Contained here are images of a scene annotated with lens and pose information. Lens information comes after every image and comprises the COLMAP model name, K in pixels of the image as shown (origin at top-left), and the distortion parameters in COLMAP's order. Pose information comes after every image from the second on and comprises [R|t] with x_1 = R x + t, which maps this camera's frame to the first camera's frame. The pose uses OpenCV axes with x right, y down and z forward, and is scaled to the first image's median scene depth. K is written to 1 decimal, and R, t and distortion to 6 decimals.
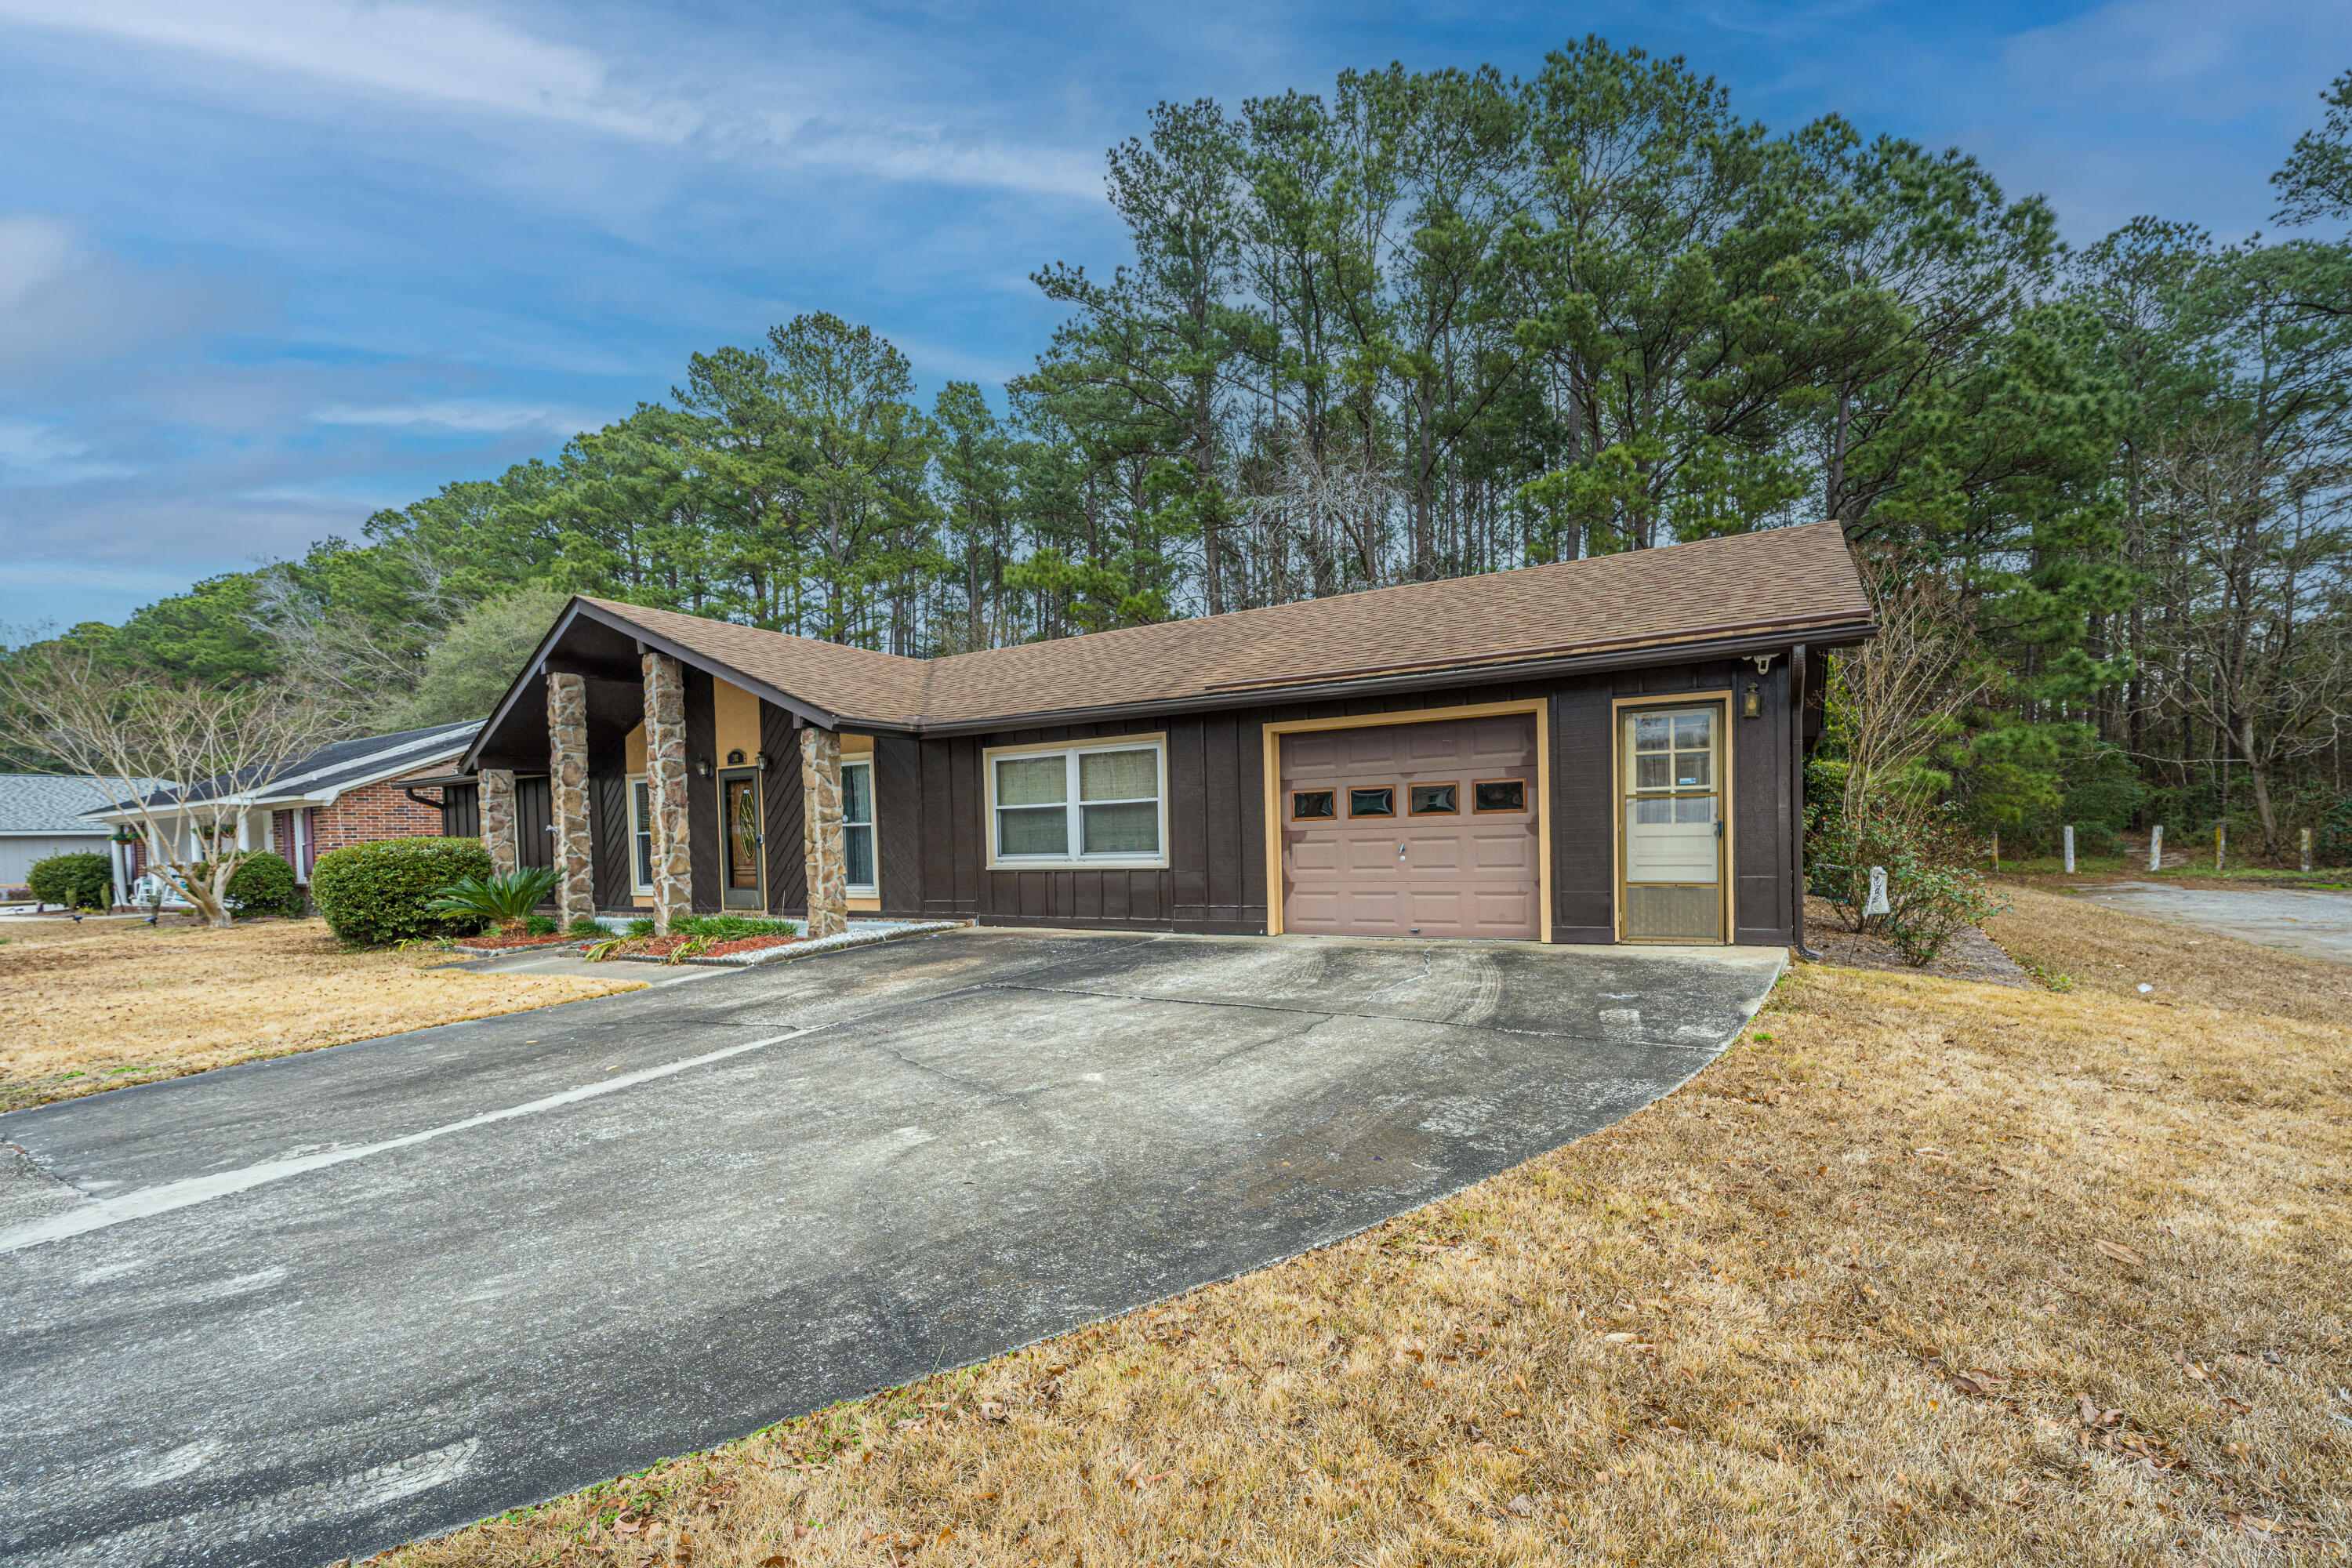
lens RADIAL K [[928.8, 0, 1178.2], [0, 928.8, 778.4], [0, 0, 1]] dist [0.001467, -0.000040]
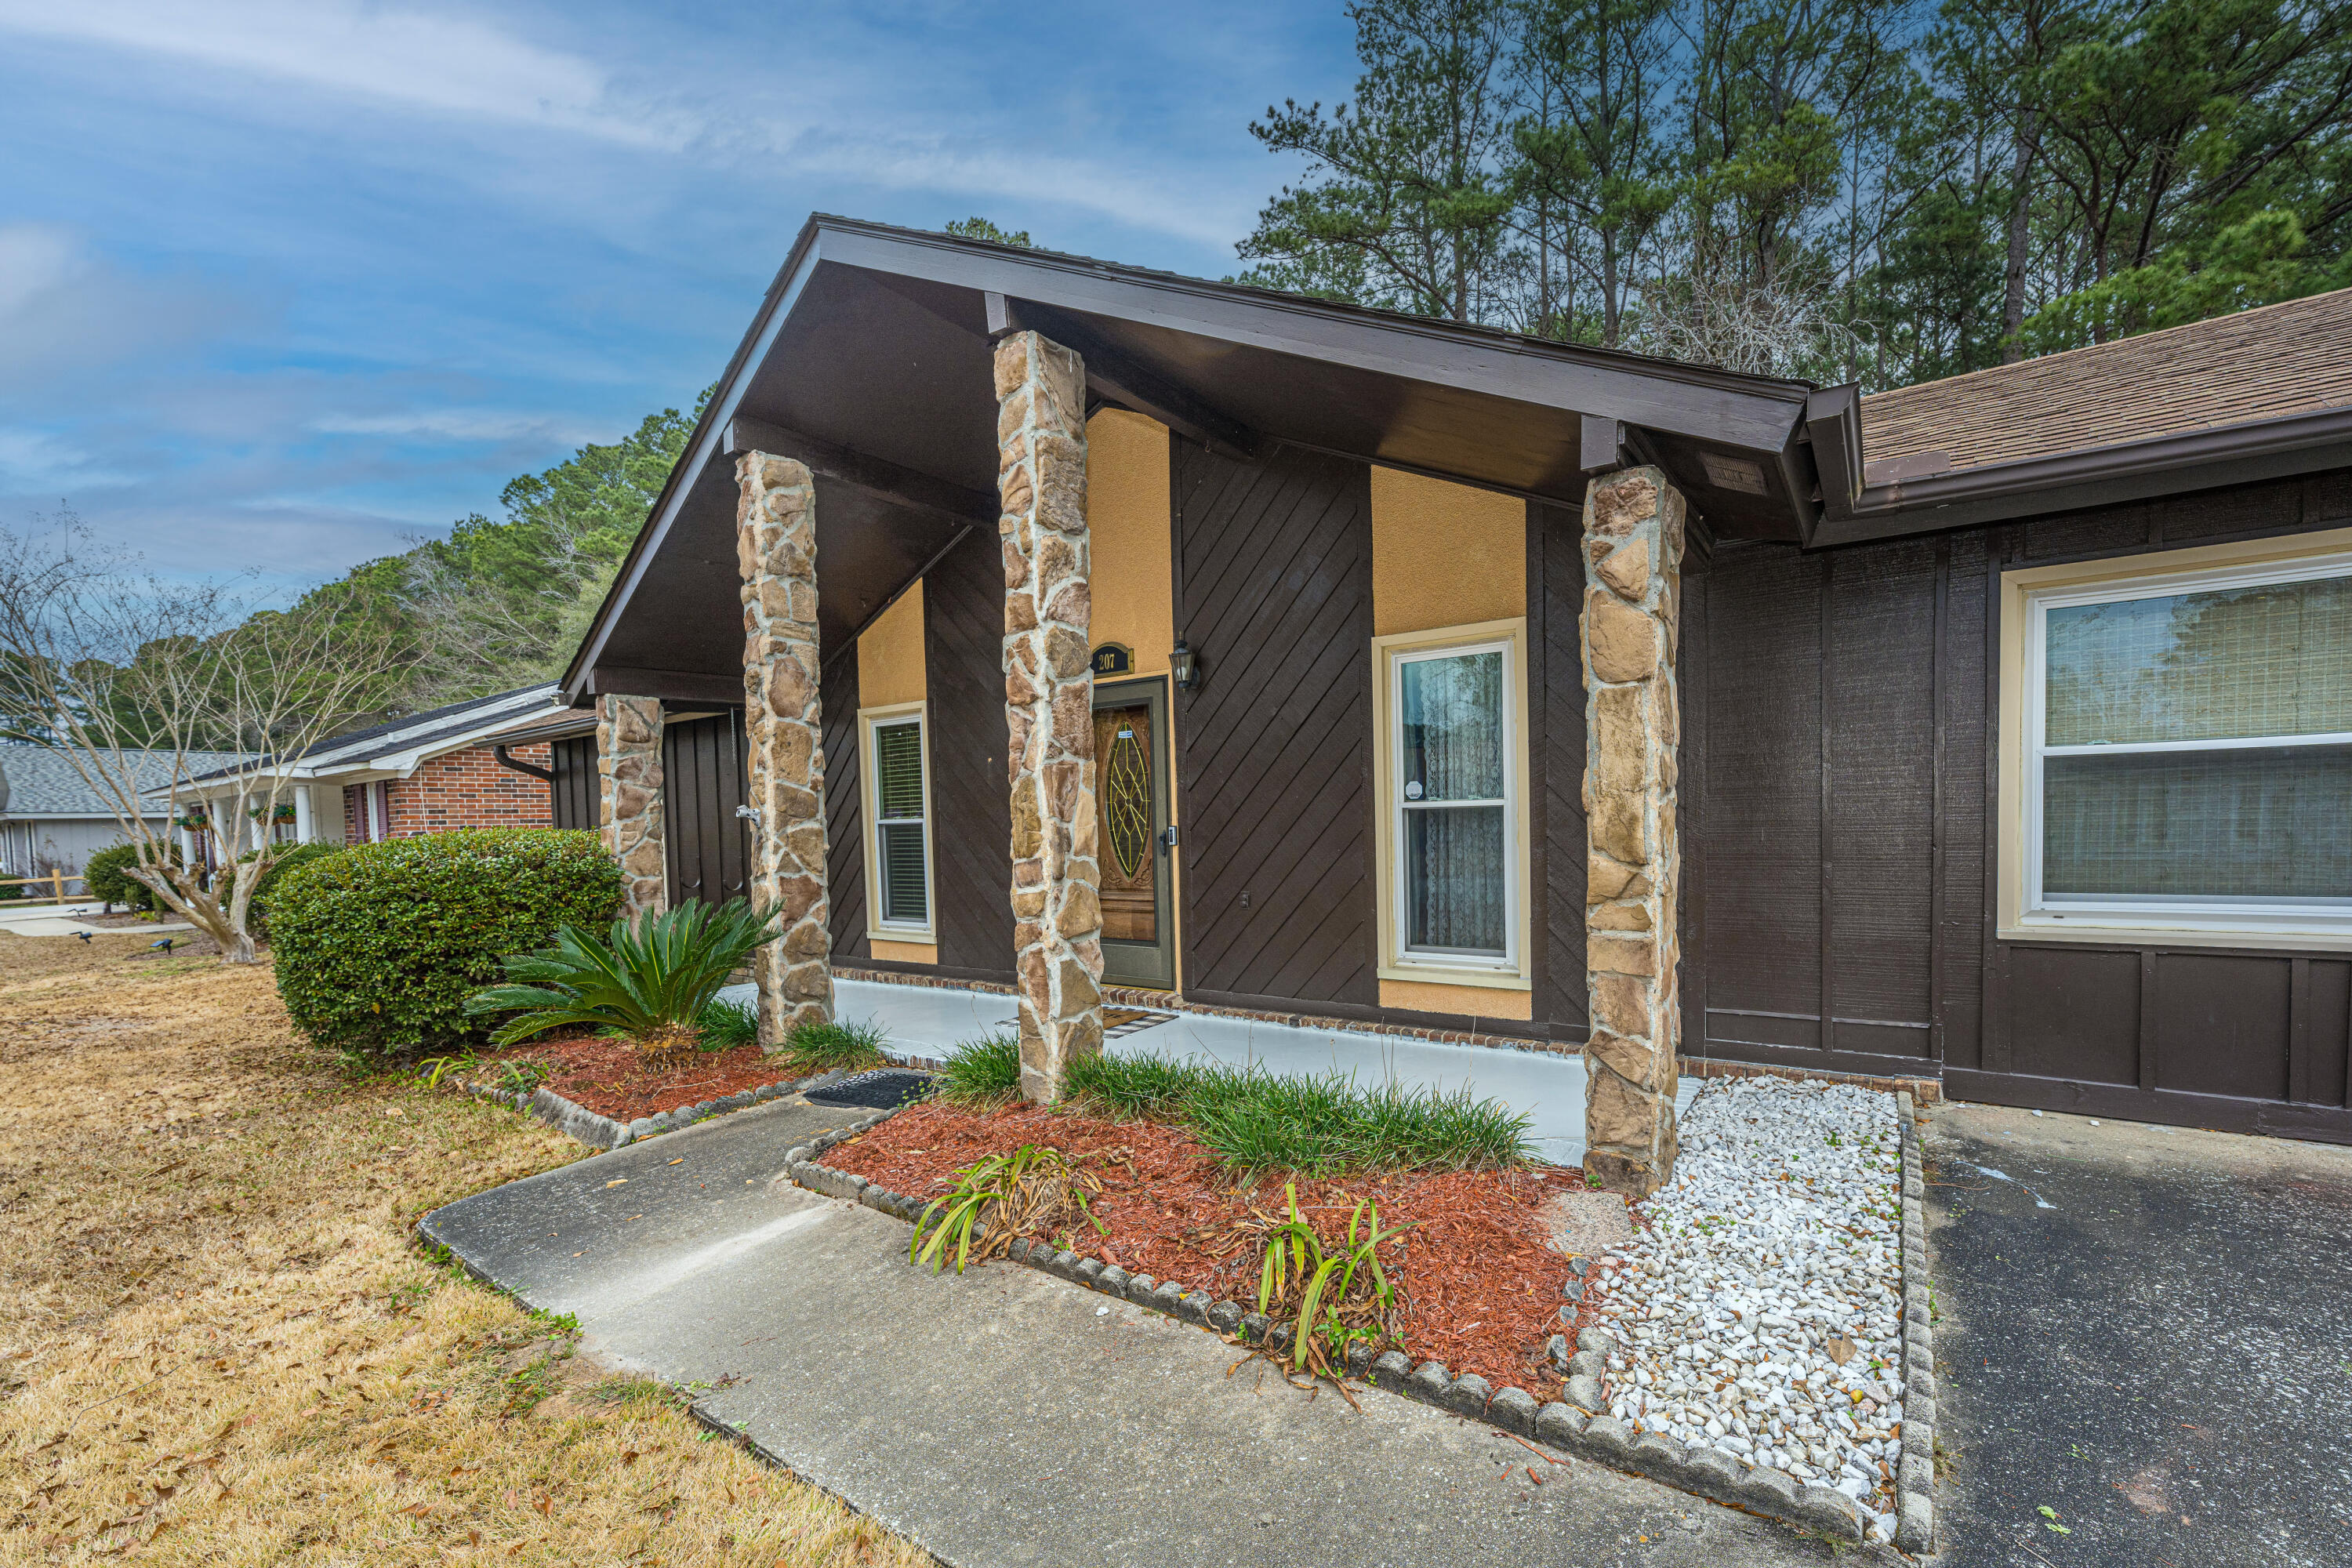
lens RADIAL K [[938.7, 0, 1180.0], [0, 938.7, 759.6], [0, 0, 1]] dist [-0.001211, 0.000191]
pose [[0.994522, -0.005002, -0.104403, -0.419735], [0.004944, 0.999987, -0.000807, 0.029941], [0.104406, 0.000286, 0.994535, 0.574710]]
